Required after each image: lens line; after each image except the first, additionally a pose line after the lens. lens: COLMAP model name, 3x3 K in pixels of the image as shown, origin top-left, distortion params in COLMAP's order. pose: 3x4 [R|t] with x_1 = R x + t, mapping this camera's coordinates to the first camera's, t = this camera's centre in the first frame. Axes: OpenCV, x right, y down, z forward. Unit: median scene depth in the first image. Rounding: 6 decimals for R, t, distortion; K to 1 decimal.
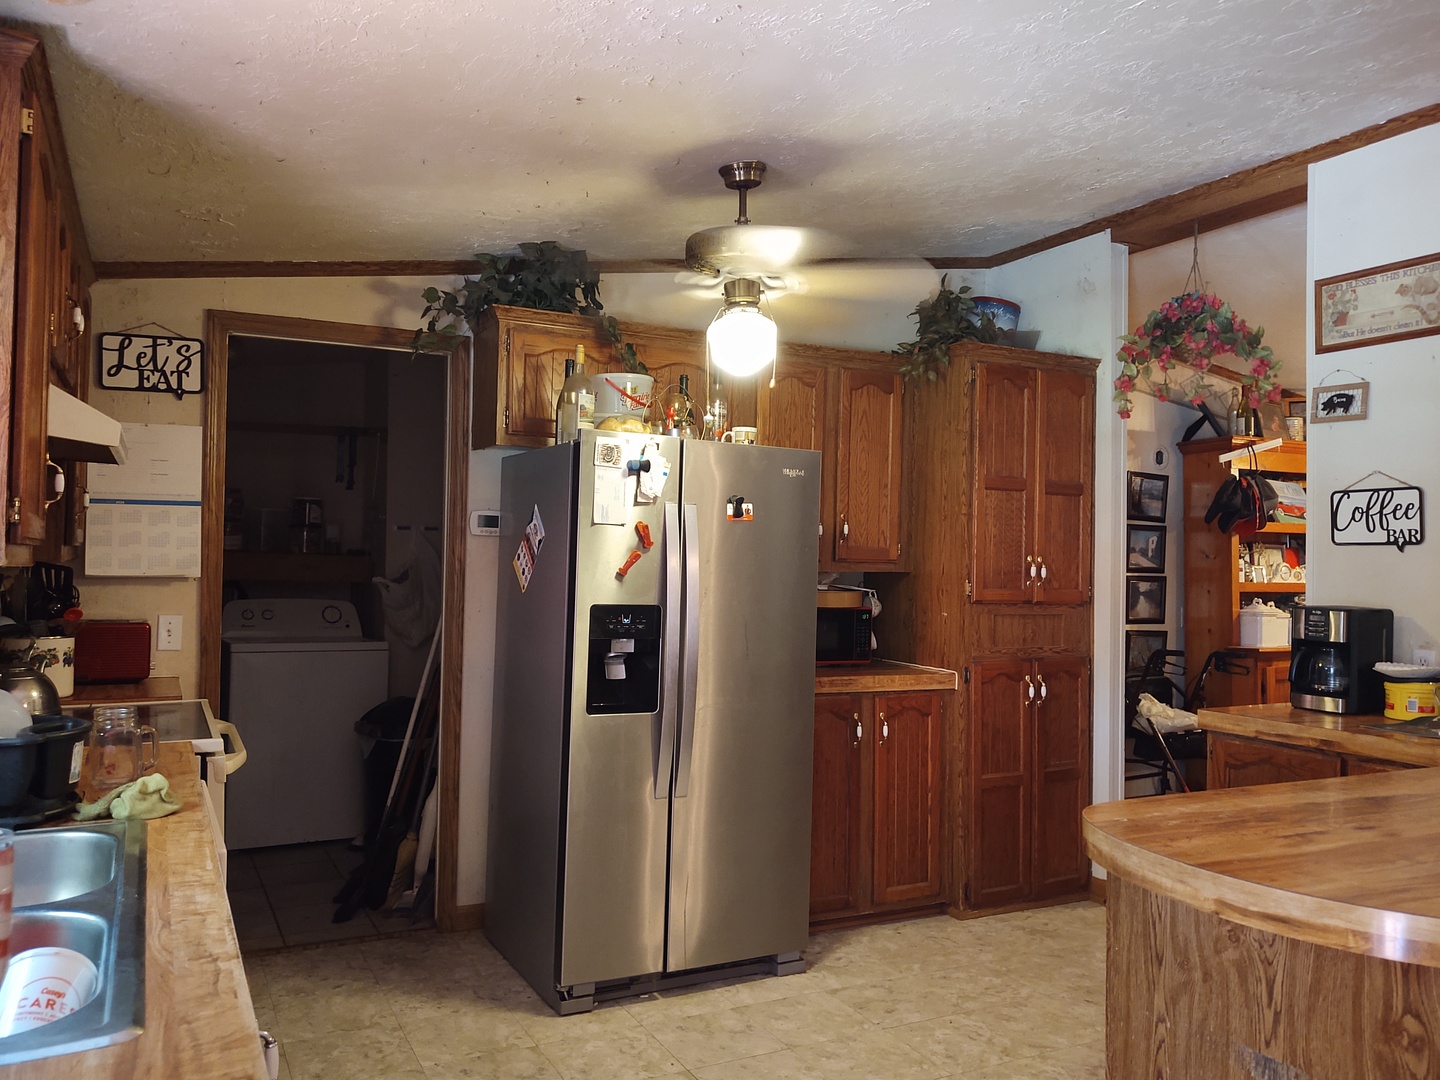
lens RADIAL K [[1101.6, 0, 720.0], [0, 1101.6, 540.0], [0, 0, 1]] dist [0.089936, -0.146503]
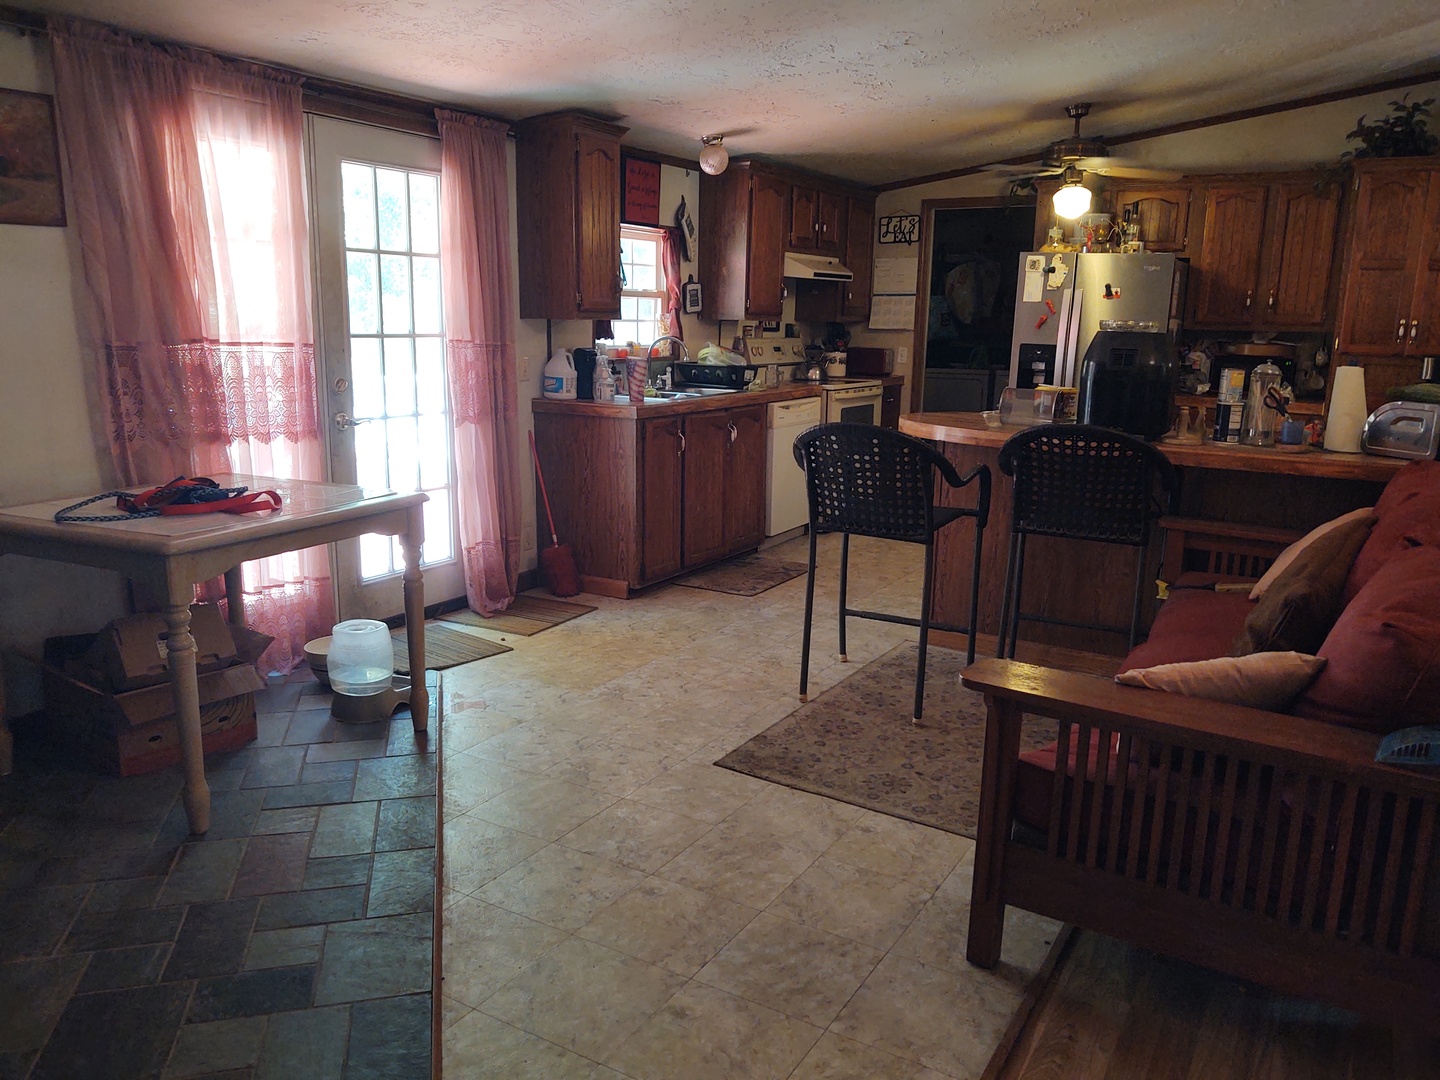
lens RADIAL K [[1101.6, 0, 720.0], [0, 1101.6, 540.0], [0, 0, 1]] dist [0.089936, -0.146503]
pose [[0.537452, 0.163836, -0.827226, 1.203504], [0.001895, 0.980709, 0.195465, 0.012545], [0.843292, -0.106621, 0.526774, -0.506409]]
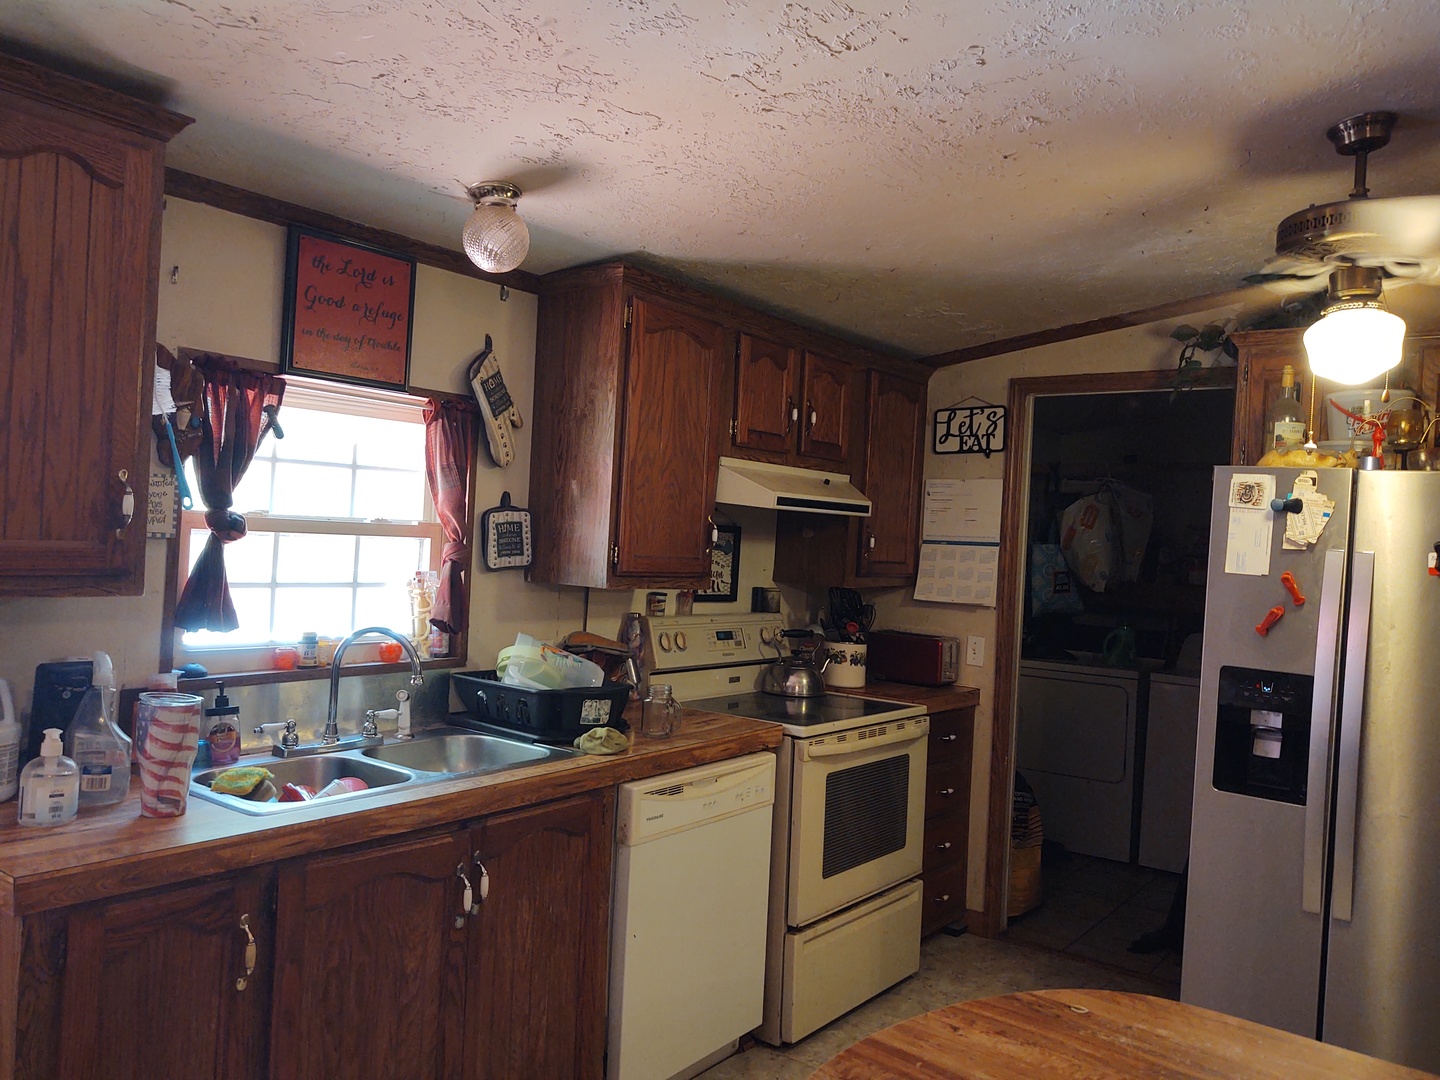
lens RADIAL K [[1101.6, 0, 720.0], [0, 1101.6, 540.0], [0, 0, 1]] dist [0.089936, -0.146503]
pose [[0.436654, 0.007897, -0.899595, 0.469785], [-0.030825, 0.999506, -0.006188, -0.021436], [0.899101, 0.030432, 0.436681, 0.226910]]
